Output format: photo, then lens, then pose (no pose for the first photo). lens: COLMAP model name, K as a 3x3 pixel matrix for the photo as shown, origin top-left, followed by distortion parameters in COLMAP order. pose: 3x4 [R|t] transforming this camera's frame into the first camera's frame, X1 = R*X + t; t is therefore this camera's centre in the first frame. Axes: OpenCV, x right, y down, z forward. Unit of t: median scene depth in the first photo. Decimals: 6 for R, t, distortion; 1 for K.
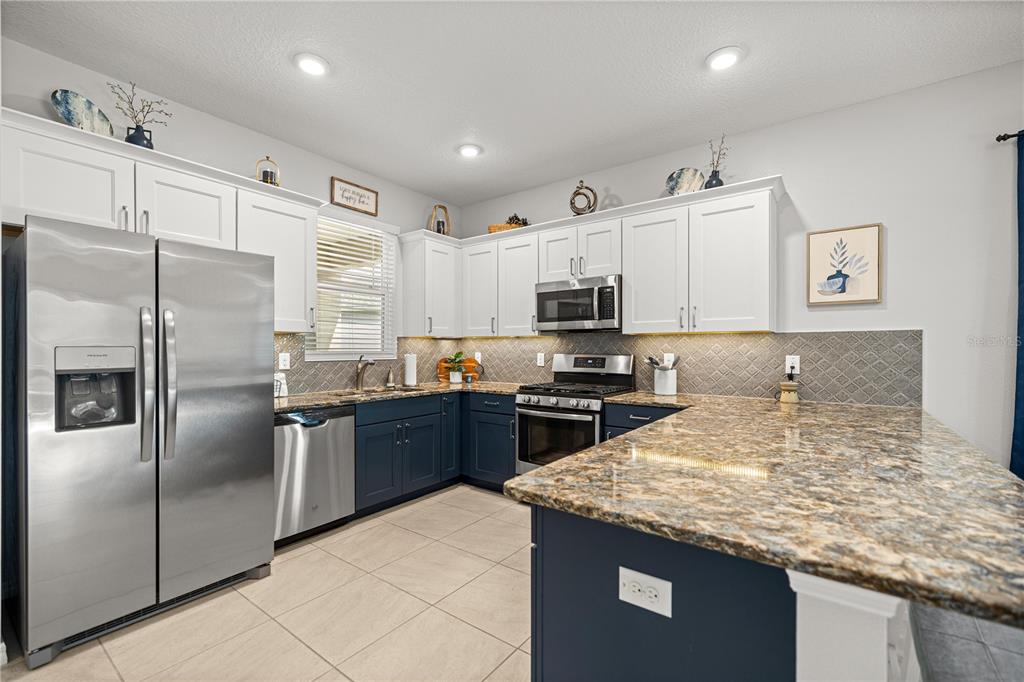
lens RADIAL K [[433.5, 0, 509.9], [0, 433.5, 350.3], [0, 0, 1]] dist [-0.000450, 0.000187]
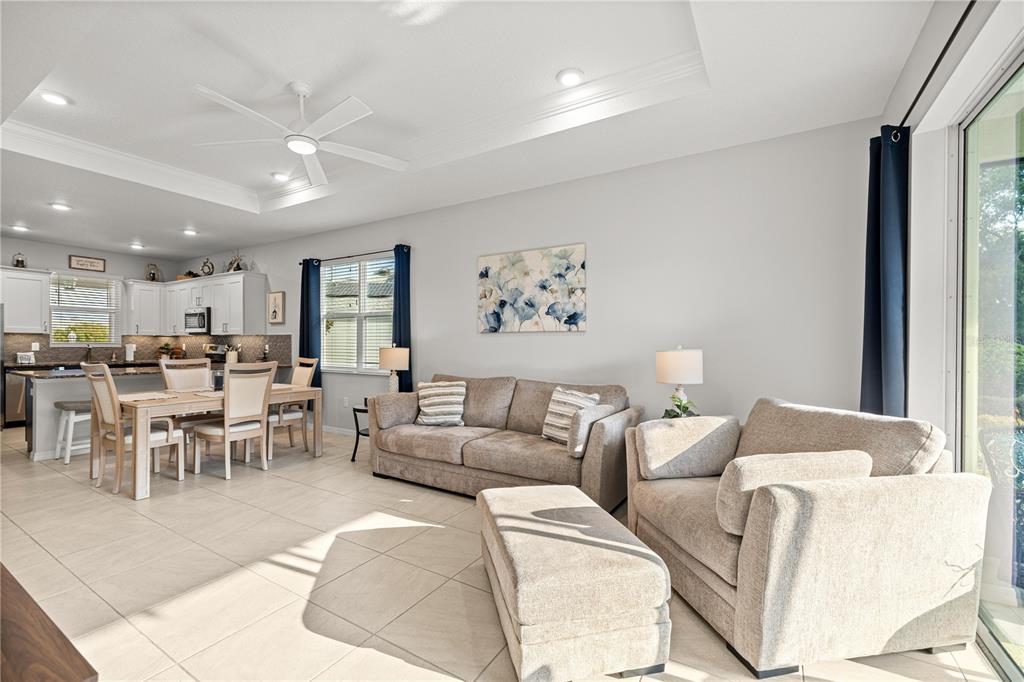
lens RADIAL K [[433.5, 0, 513.4], [0, 433.5, 344.9], [0, 0, 1]] dist [-0.000450, 0.000187]
pose [[0.995692, 0.006893, 0.092462, 1.531784], [-0.006232, 0.999953, -0.007434, 0.017897], [-0.092509, 0.006825, 0.995688, -1.246789]]
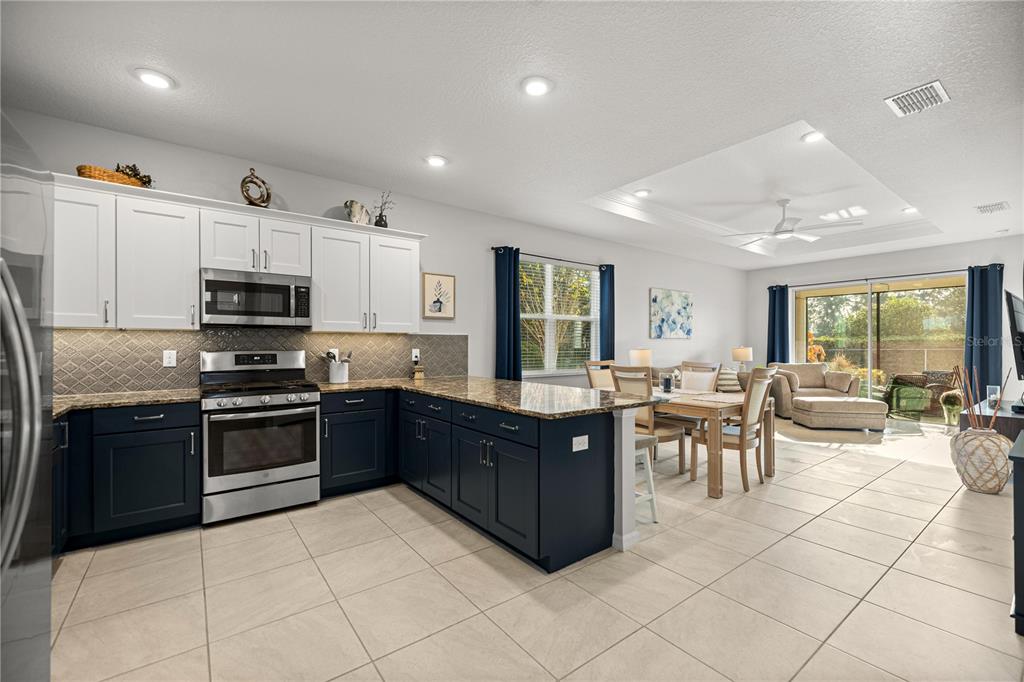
lens RADIAL K [[433.5, 0, 512.1], [0, 433.5, 340.8], [0, 0, 1]] dist [-0.000450, 0.000187]
pose [[0.281761, 0.006854, 0.959460, -0.652439], [0.003451, 0.999961, -0.008157, -0.003297], [-0.959478, 0.005609, 0.281726, 0.201290]]
